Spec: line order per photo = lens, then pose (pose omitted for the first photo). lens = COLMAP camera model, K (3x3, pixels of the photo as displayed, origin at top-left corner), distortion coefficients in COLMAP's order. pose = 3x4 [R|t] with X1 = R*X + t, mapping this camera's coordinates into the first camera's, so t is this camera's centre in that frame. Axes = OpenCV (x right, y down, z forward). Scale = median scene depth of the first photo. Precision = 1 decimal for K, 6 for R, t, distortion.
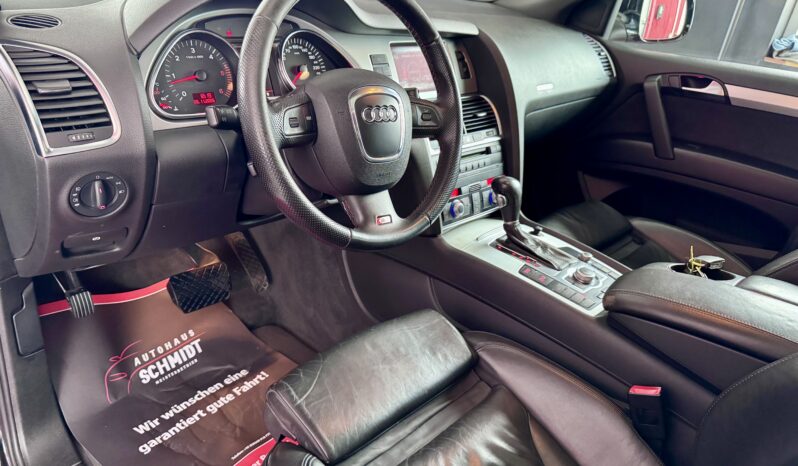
lens RADIAL K [[550.8, 0, 399.0], [0, 550.8, 233.0], [0, 0, 1]] dist [0.001101, -0.001167]
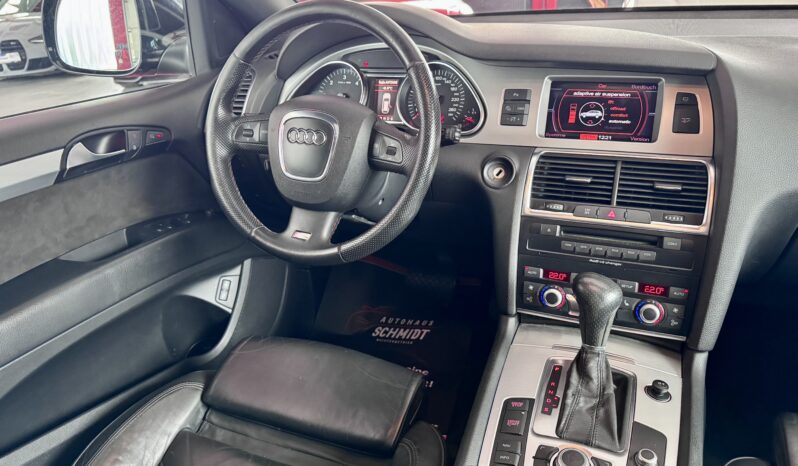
lens RADIAL K [[550.8, 0, 399.0], [0, 550.8, 233.0], [0, 0, 1]] dist [0.001101, -0.001167]
pose [[0.378496, 0.275782, -0.883564, 0.756748], [-0.324262, 0.933595, 0.152492, -0.197853], [0.866946, 0.228789, 0.442788, 0.539088]]
